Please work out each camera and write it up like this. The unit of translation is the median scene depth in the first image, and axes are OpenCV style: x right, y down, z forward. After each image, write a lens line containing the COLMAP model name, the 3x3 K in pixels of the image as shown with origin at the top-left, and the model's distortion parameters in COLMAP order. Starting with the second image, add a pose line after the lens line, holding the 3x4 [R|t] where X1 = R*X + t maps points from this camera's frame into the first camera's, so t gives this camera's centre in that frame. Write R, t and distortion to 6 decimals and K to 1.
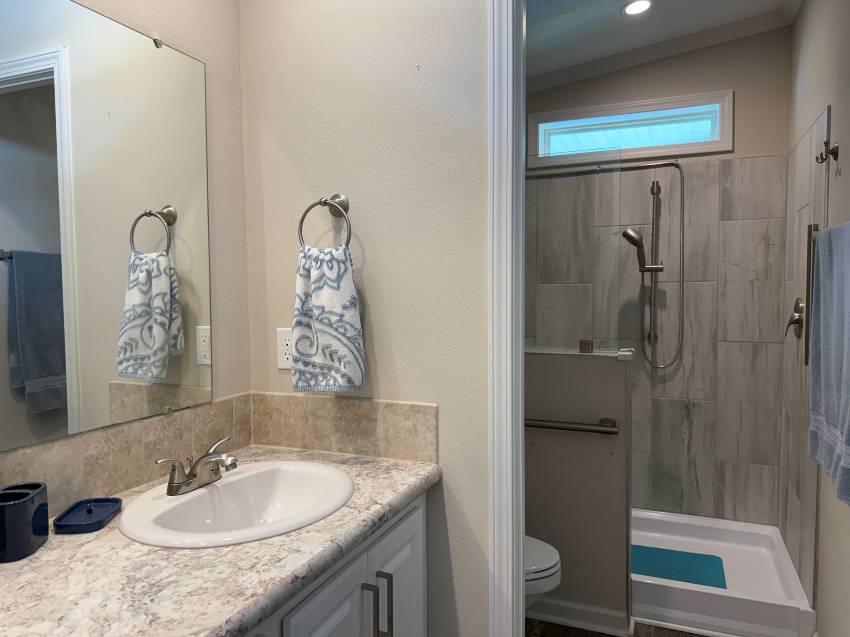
lens RADIAL K [[610.1, 0, 423.4], [0, 610.1, 320.5], [0, 0, 1]] dist [0.039543, -0.033420]
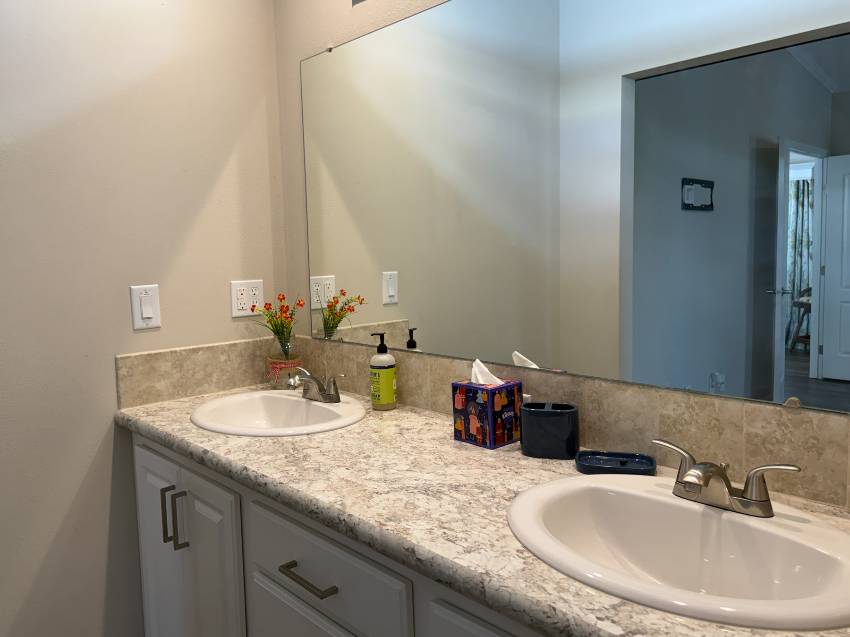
lens RADIAL K [[704.3, 0, 424.0], [0, 704.3, 317.8], [0, 0, 1]] dist [-0.007895, -0.007717]
pose [[-0.439682, 0.090775, -0.893554, 0.660463], [-0.024974, 0.993259, 0.113193, -0.038831], [0.897806, 0.072085, -0.434451, 1.399637]]
